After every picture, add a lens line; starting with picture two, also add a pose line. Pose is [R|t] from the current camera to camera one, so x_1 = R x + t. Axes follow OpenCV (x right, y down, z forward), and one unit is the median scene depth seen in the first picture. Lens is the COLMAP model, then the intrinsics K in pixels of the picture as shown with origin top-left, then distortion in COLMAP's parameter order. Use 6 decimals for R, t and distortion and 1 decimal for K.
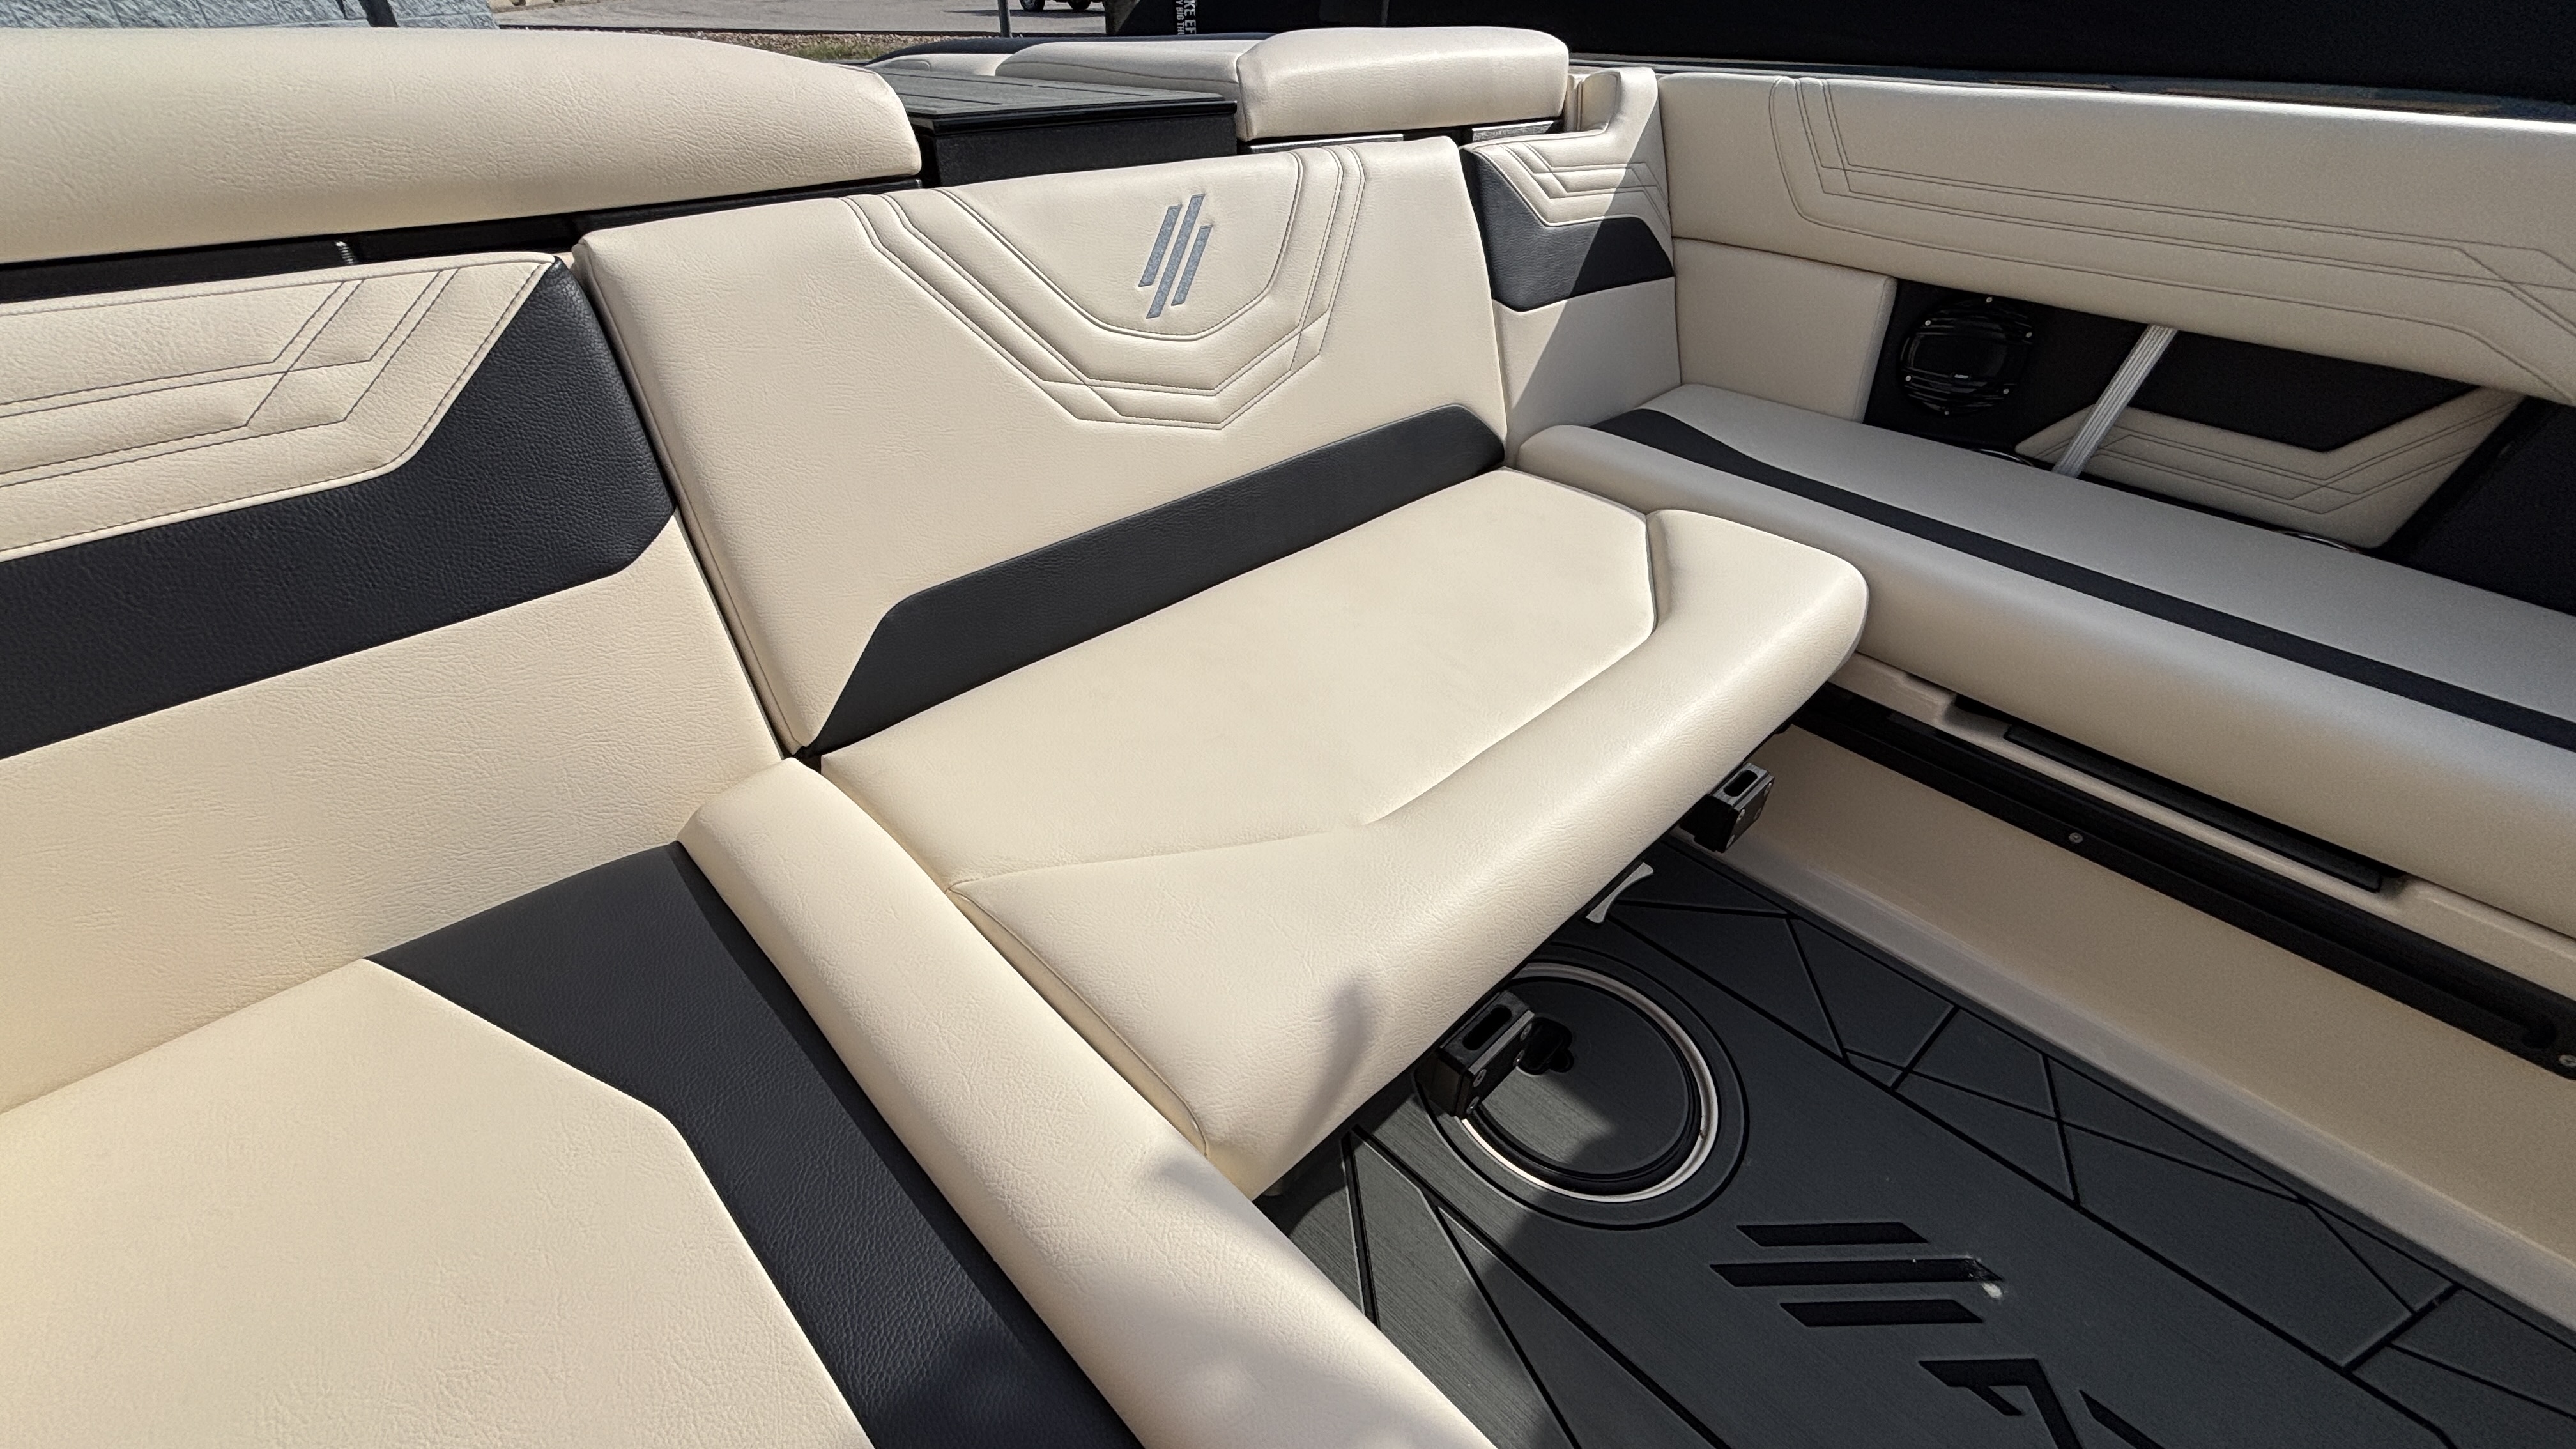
lens RADIAL K [[1019.2, 0, 1228.6], [0, 1019.2, 737.9], [0, 0, 1]] dist [-0.000954, -0.000199]
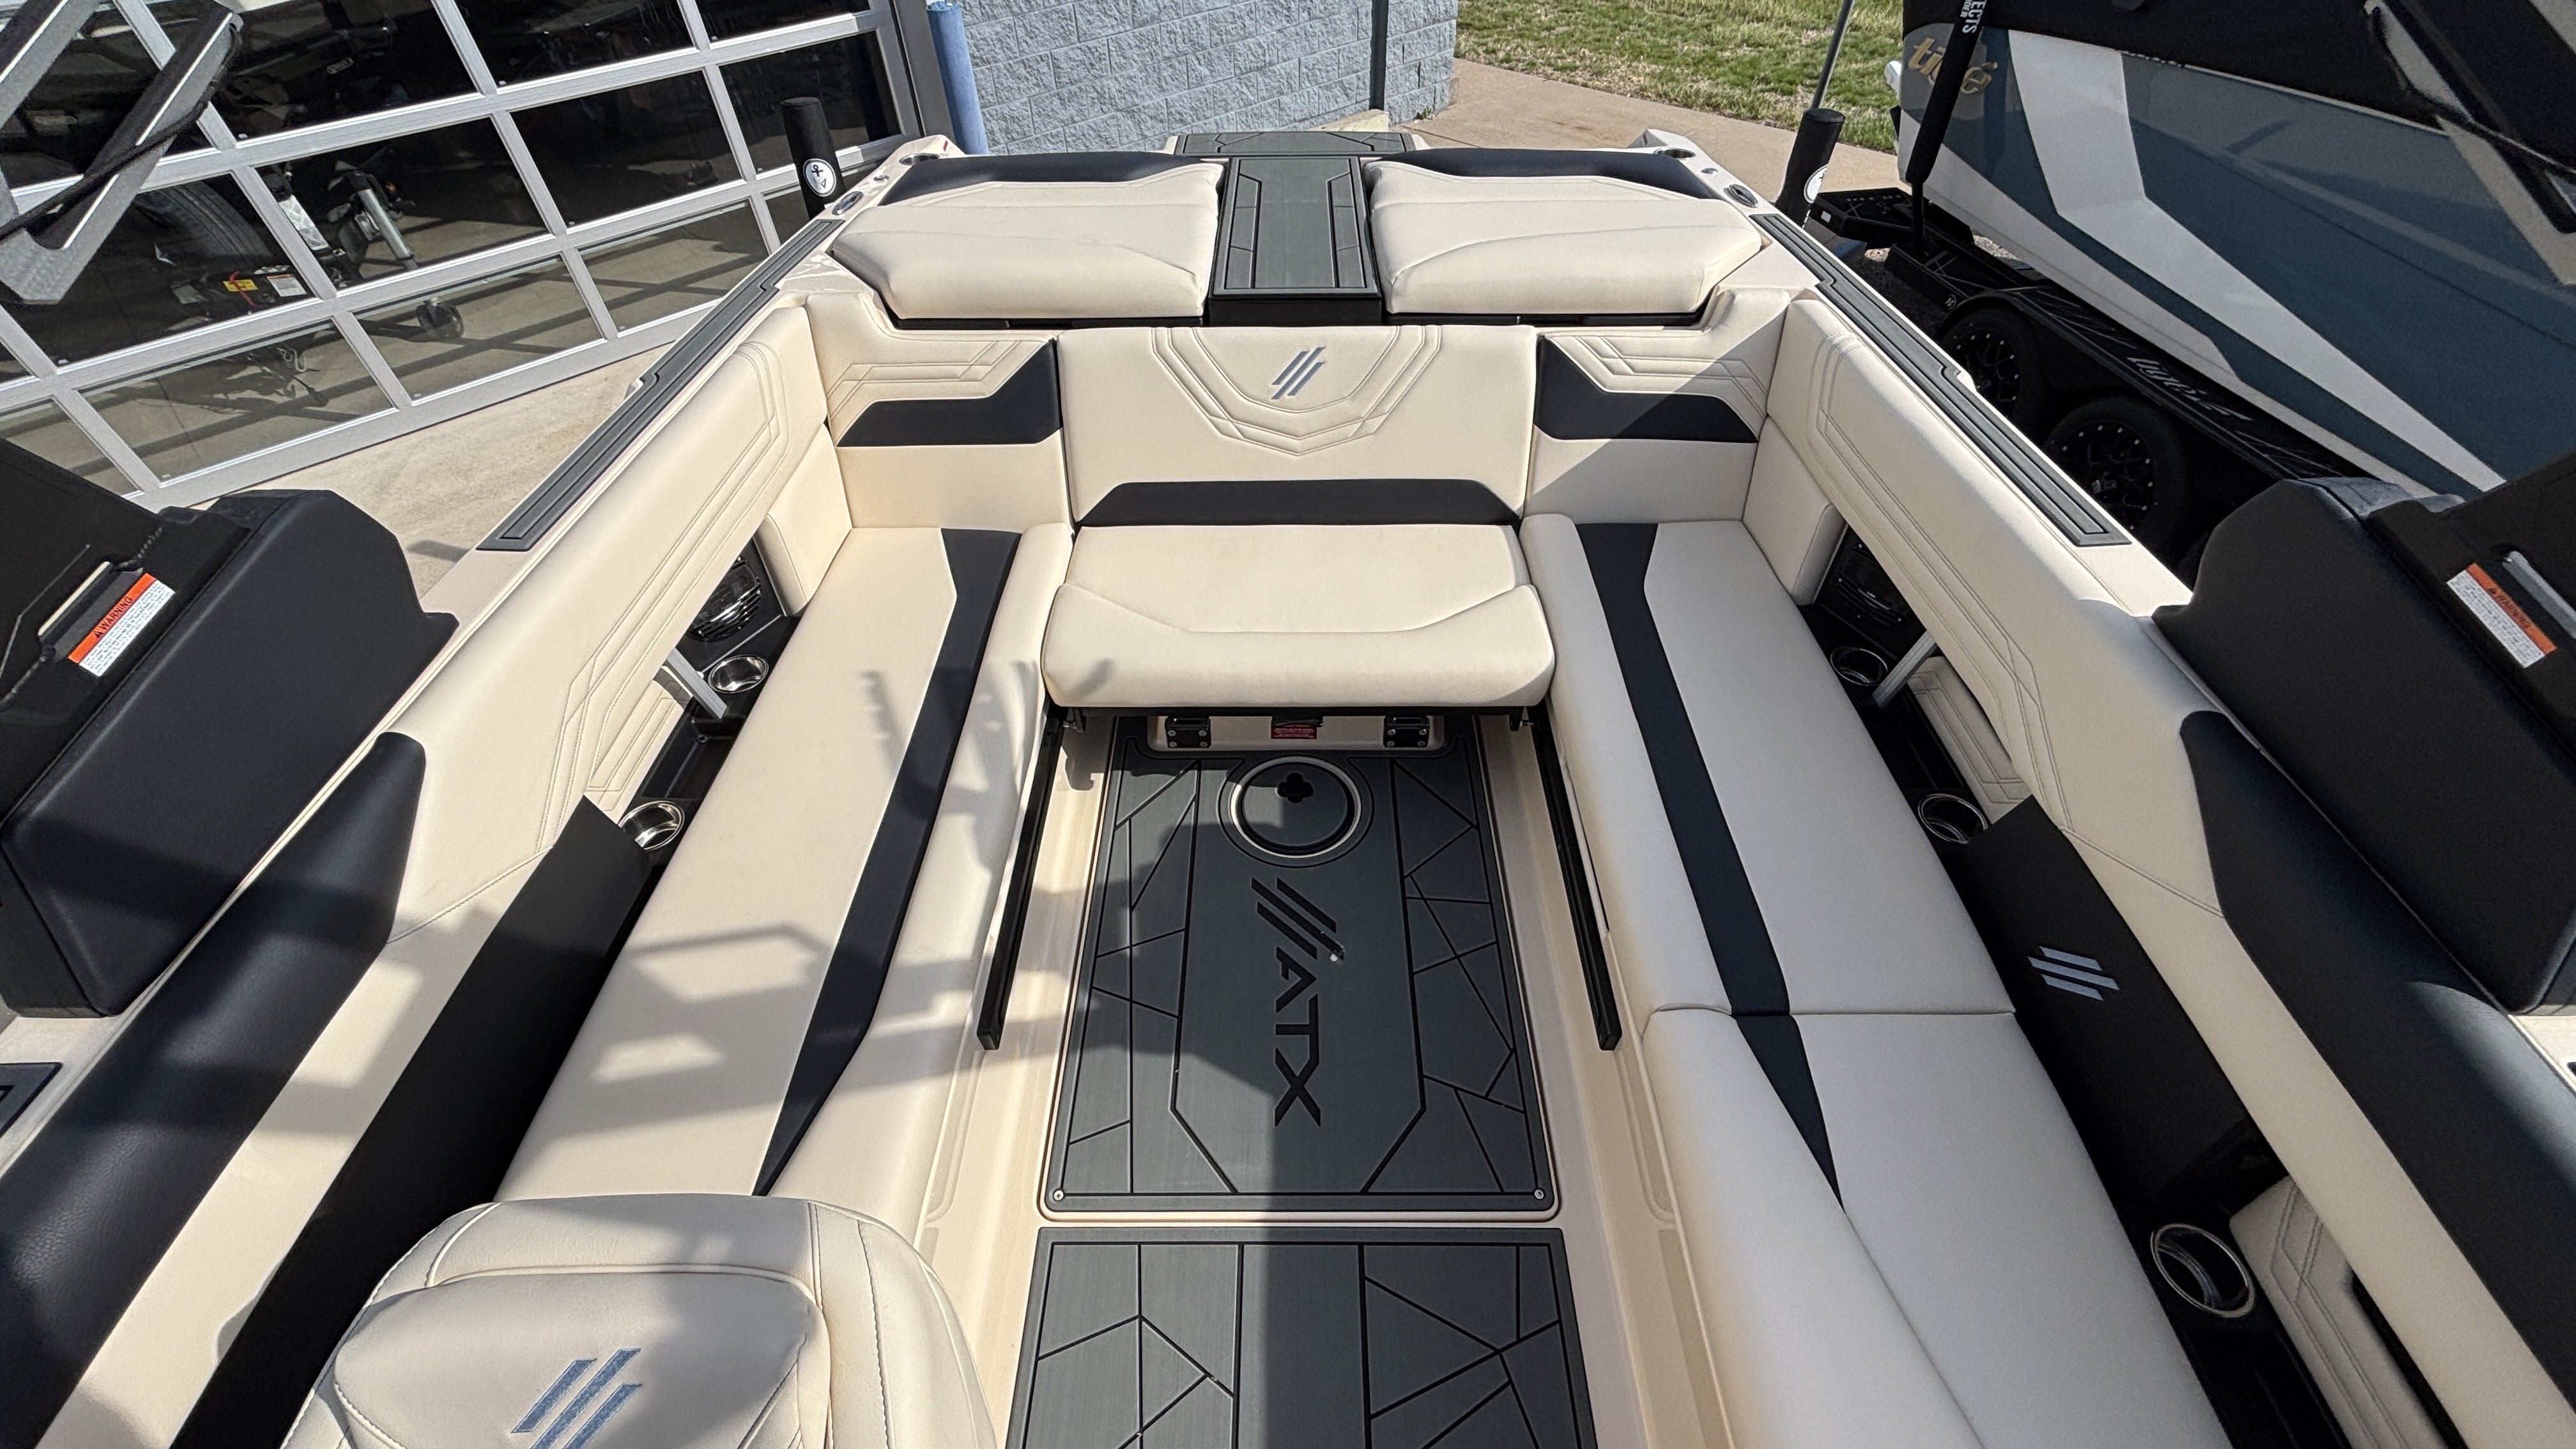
lens RADIAL K [[981.7, 0, 1283.5], [0, 981.7, 727.9], [0, 0, 1]] dist [-0.000425, -0.000311]
pose [[0.712341, 0.484363, -0.507900, 1.356425], [-0.394316, 0.874867, 0.281287, -0.397810], [0.580591, -0.000099, 0.814196, -0.705499]]
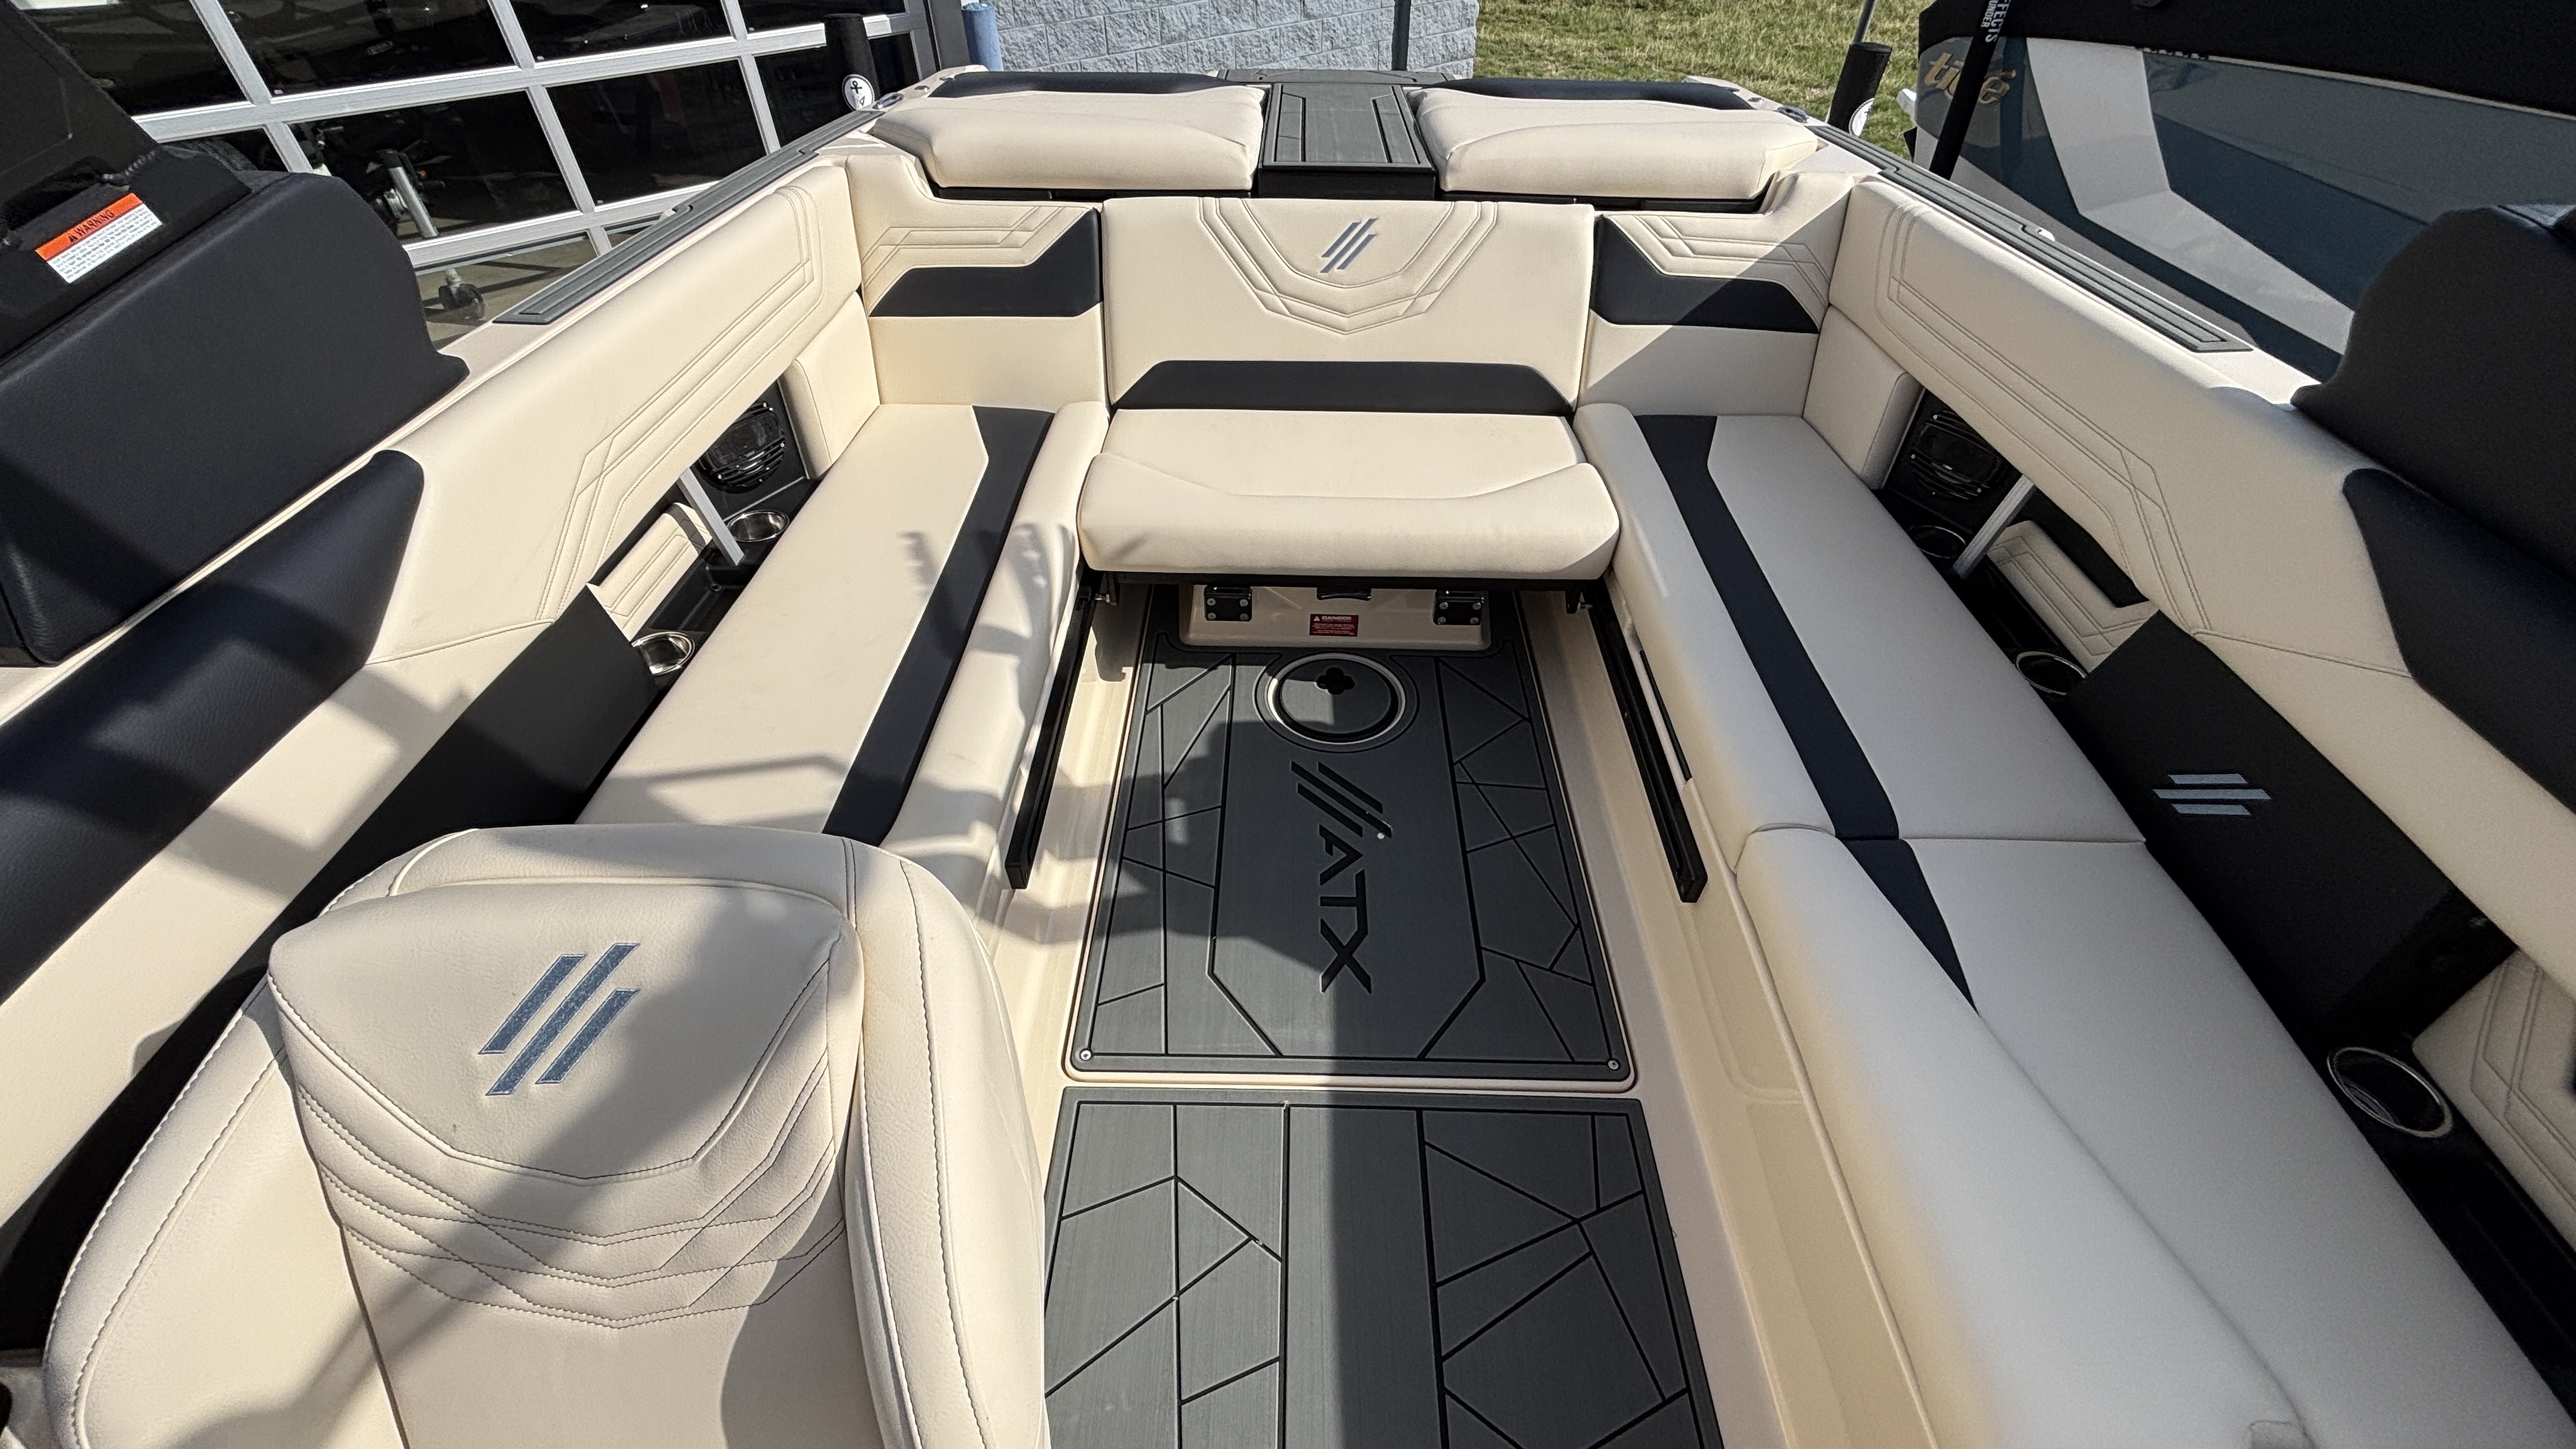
lens RADIAL K [[986.8, 0, 1286.1], [0, 986.8, 720.7], [0, 0, 1]] dist [-0.000132, -0.000234]
pose [[0.704075, 0.468989, -0.533224, 1.408170], [-0.413403, 0.881227, 0.229208, -0.031591], [0.577387, 0.059057, 0.814332, -0.663857]]
